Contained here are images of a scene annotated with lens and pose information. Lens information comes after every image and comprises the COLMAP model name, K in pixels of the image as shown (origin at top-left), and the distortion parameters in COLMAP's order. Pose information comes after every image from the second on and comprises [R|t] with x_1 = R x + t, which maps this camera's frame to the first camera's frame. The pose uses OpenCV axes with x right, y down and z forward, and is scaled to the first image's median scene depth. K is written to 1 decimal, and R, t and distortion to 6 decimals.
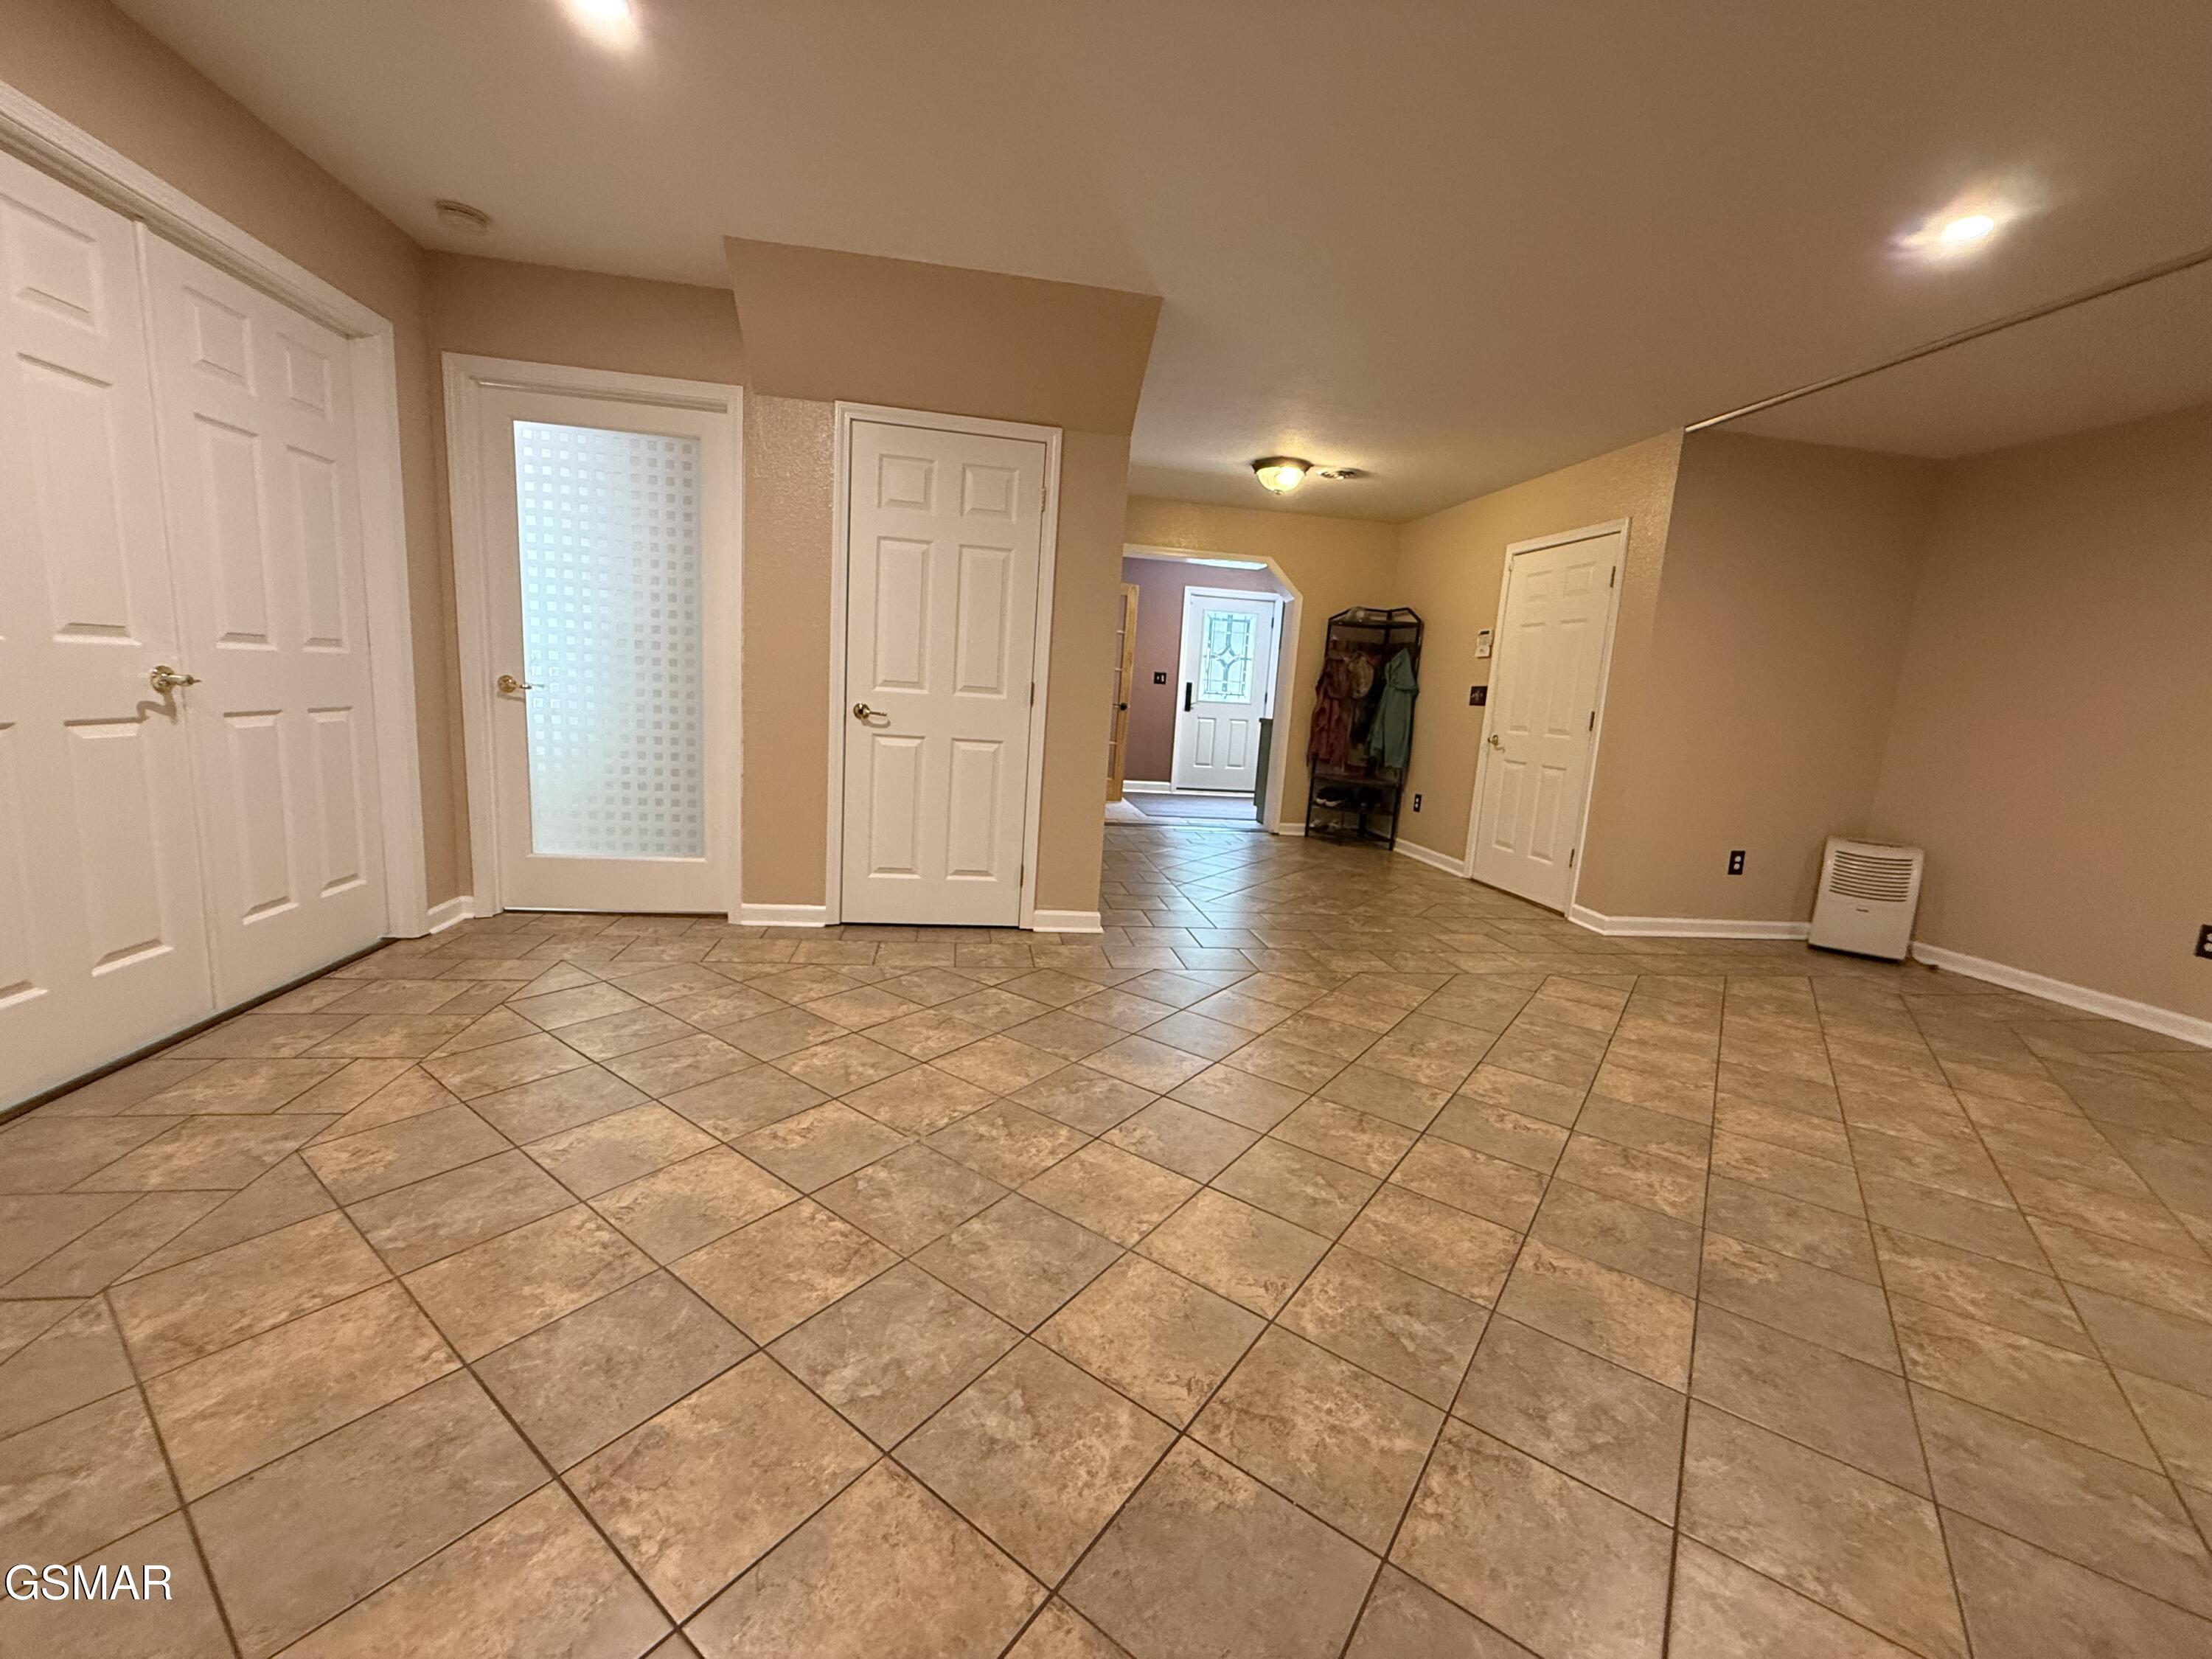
lens RADIAL K [[878.7, 0, 1106.0], [0, 878.7, 829.5], [0, 0, 1]] dist [-0.000472, 0.000200]
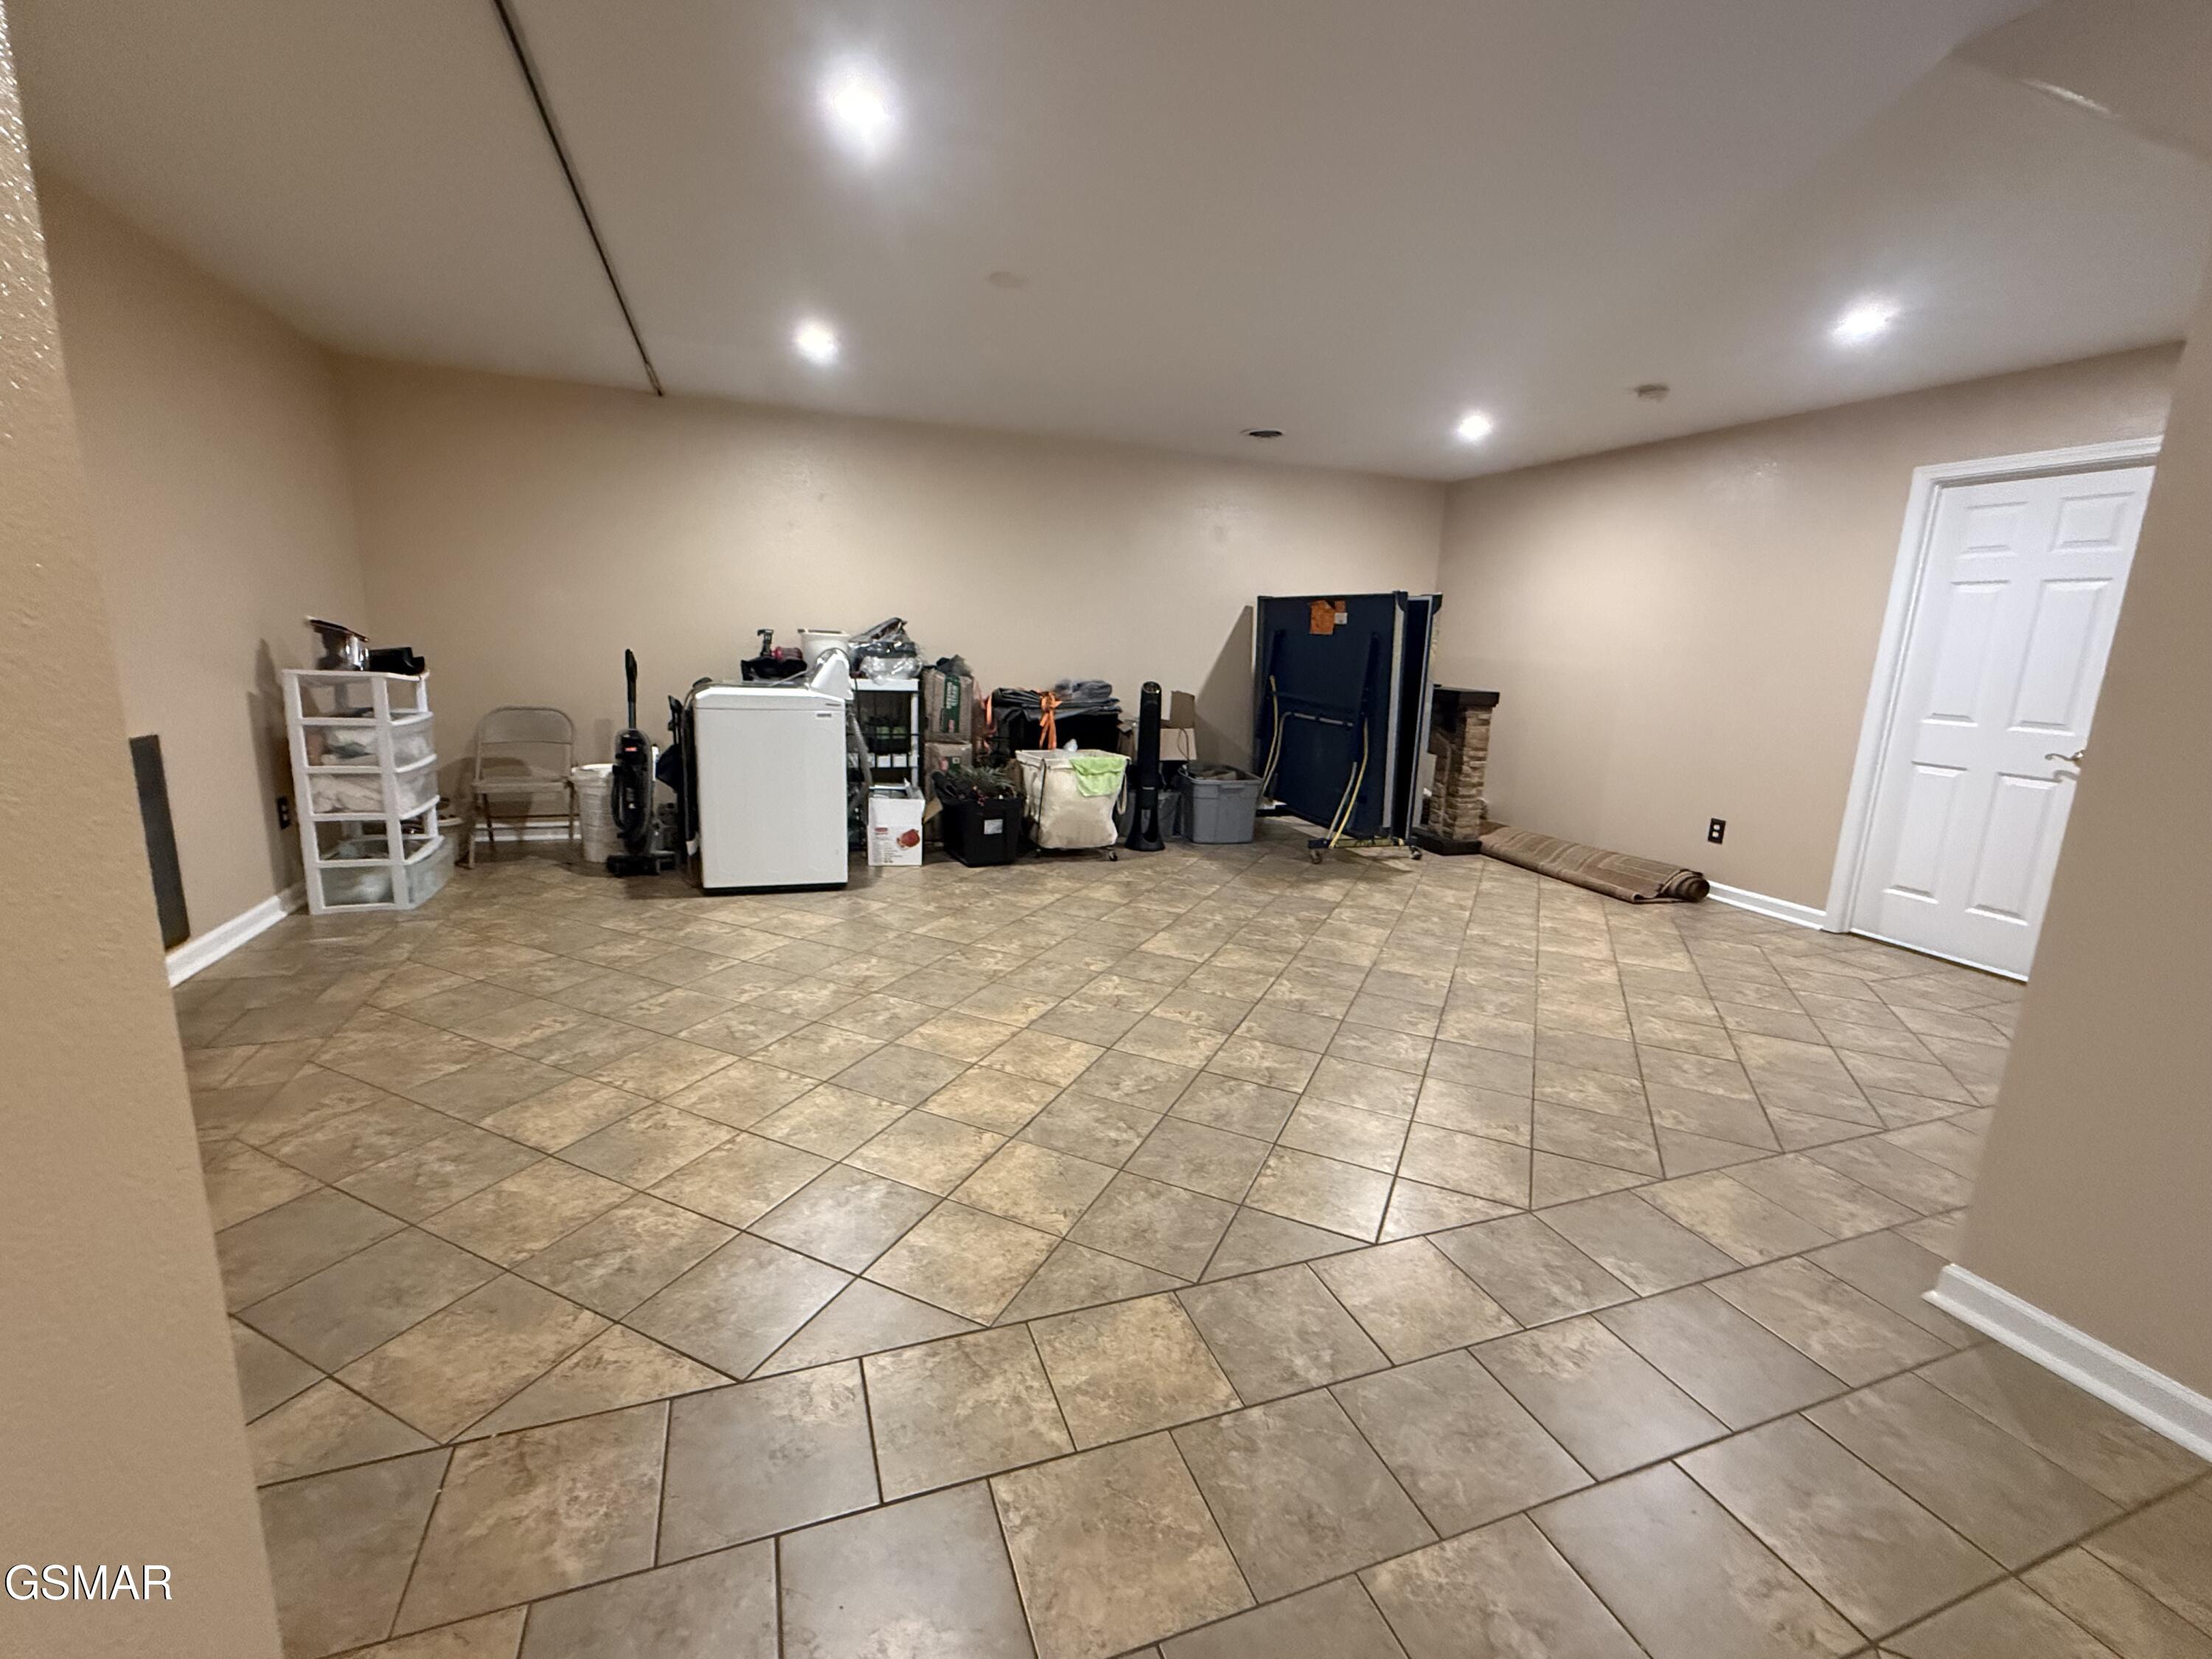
lens RADIAL K [[951.9, 0, 1106.0], [0, 951.9, 829.5], [0, 0, 1]] dist [0.000944, 0.000050]
pose [[-0.974583, -0.063055, -0.214970, 0.736749], [-0.135783, 0.929490, 0.342946, -0.307923], [0.178188, 0.363418, -0.914427, 1.761556]]
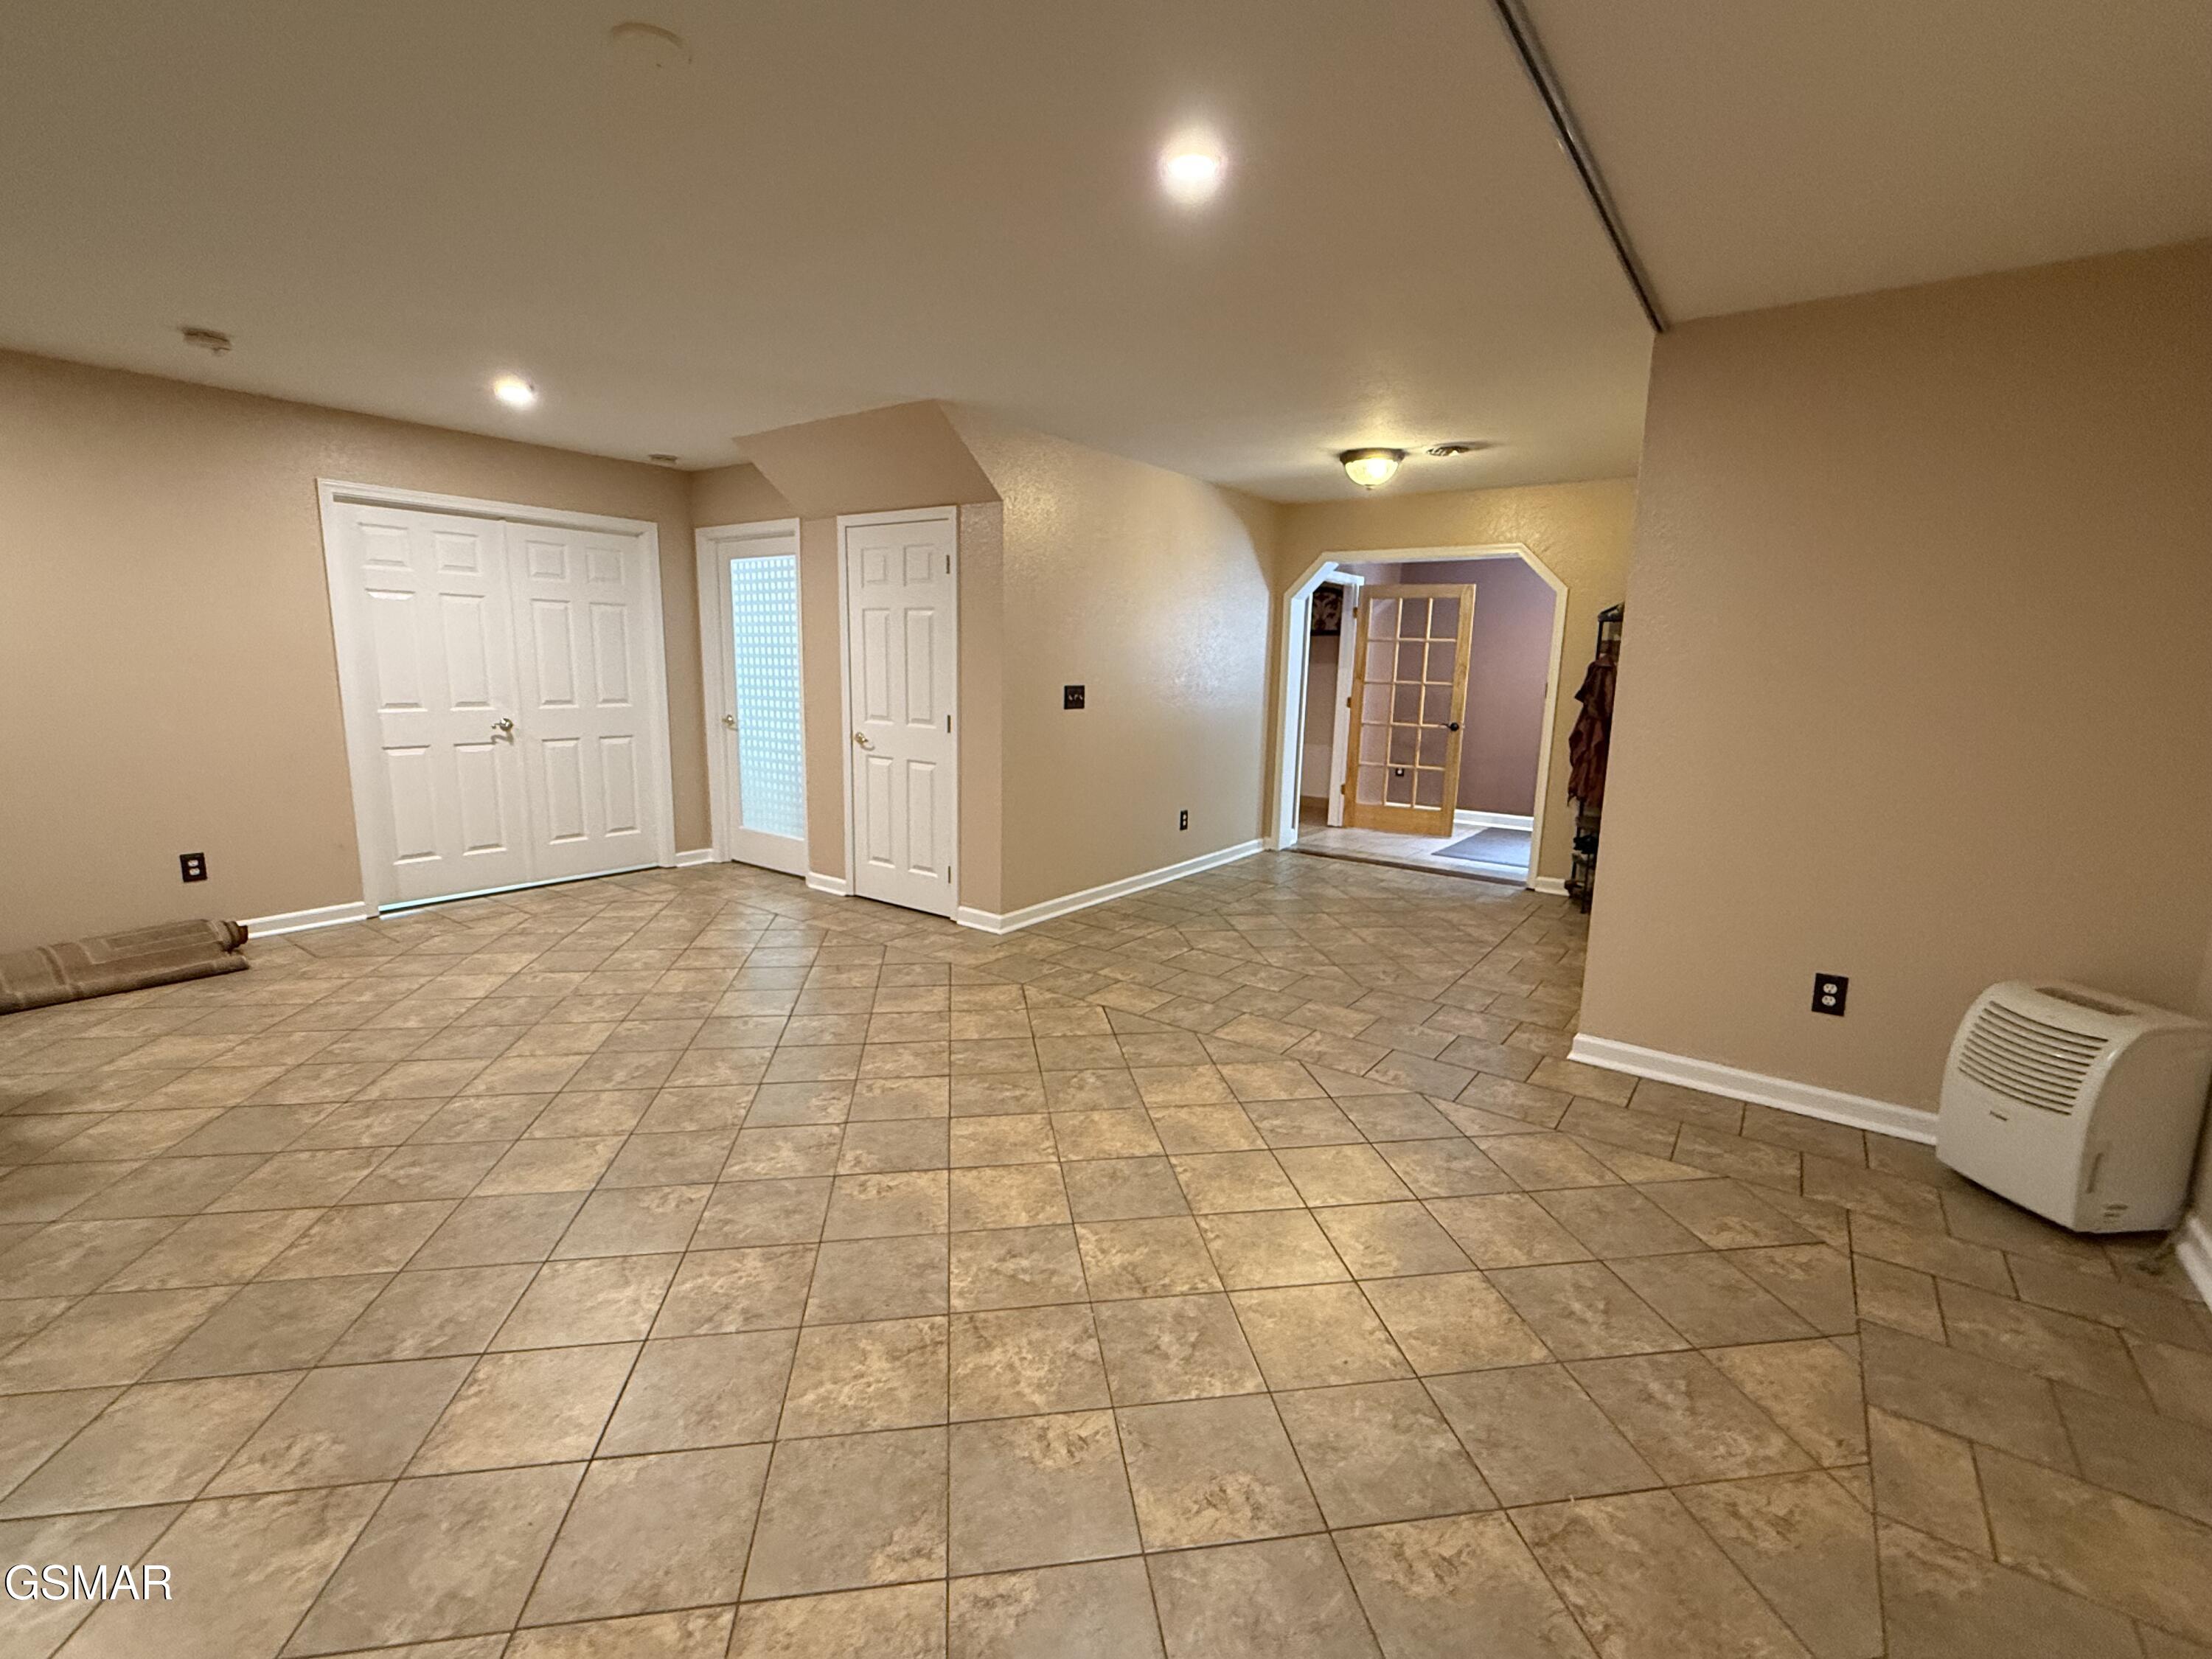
lens RADIAL K [[969.7, 0, 1106.0], [0, 969.7, 829.5], [0, 0, 1]] dist [-0.000072, 0.000129]
pose [[0.706817, 0.073675, -0.703550, 1.308200], [-0.090373, 0.995817, 0.013488, -0.061895], [0.701600, 0.054048, 0.710518, 0.273322]]
